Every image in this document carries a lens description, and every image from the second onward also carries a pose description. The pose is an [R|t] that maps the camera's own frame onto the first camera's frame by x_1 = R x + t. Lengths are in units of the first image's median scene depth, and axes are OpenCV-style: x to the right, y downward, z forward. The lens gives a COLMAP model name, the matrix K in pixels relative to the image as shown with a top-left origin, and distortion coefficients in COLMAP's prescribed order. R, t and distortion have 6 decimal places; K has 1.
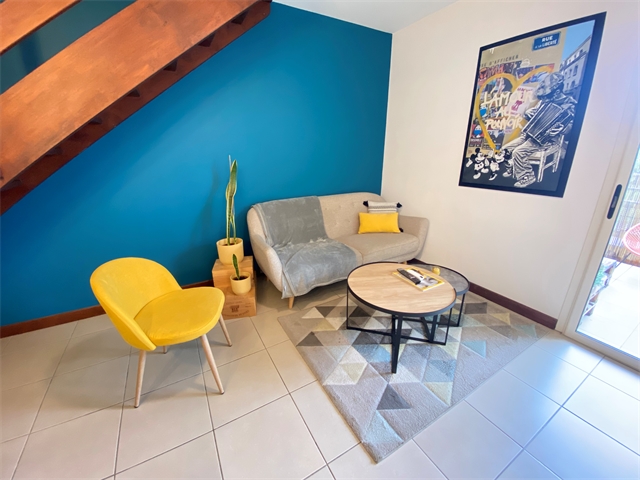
lens RADIAL K [[259.6, 0, 320.0], [0, 259.6, 240.0], [0, 0, 1]] dist [0.029458, -0.025877]
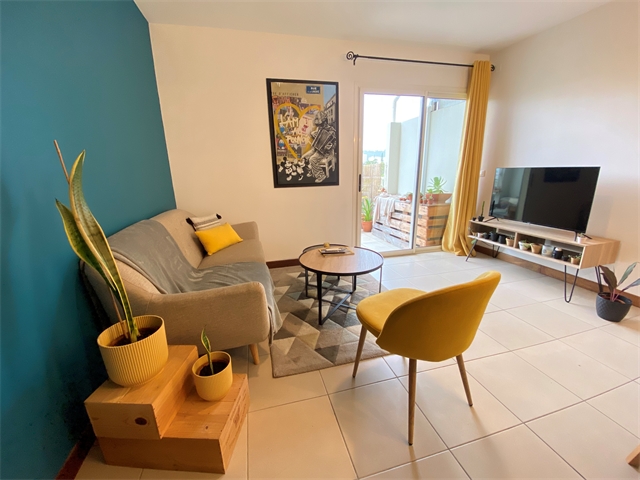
lens RADIAL K [[259.6, 0, 320.0], [0, 259.6, 240.0], [0, 0, 1]] dist [0.029458, -0.025877]
pose [[0.276291, -0.241133, 0.930332, -0.718821], [0.332000, 0.932367, 0.143062, -0.102797], [-0.901908, 0.269344, 0.337661, 0.568602]]
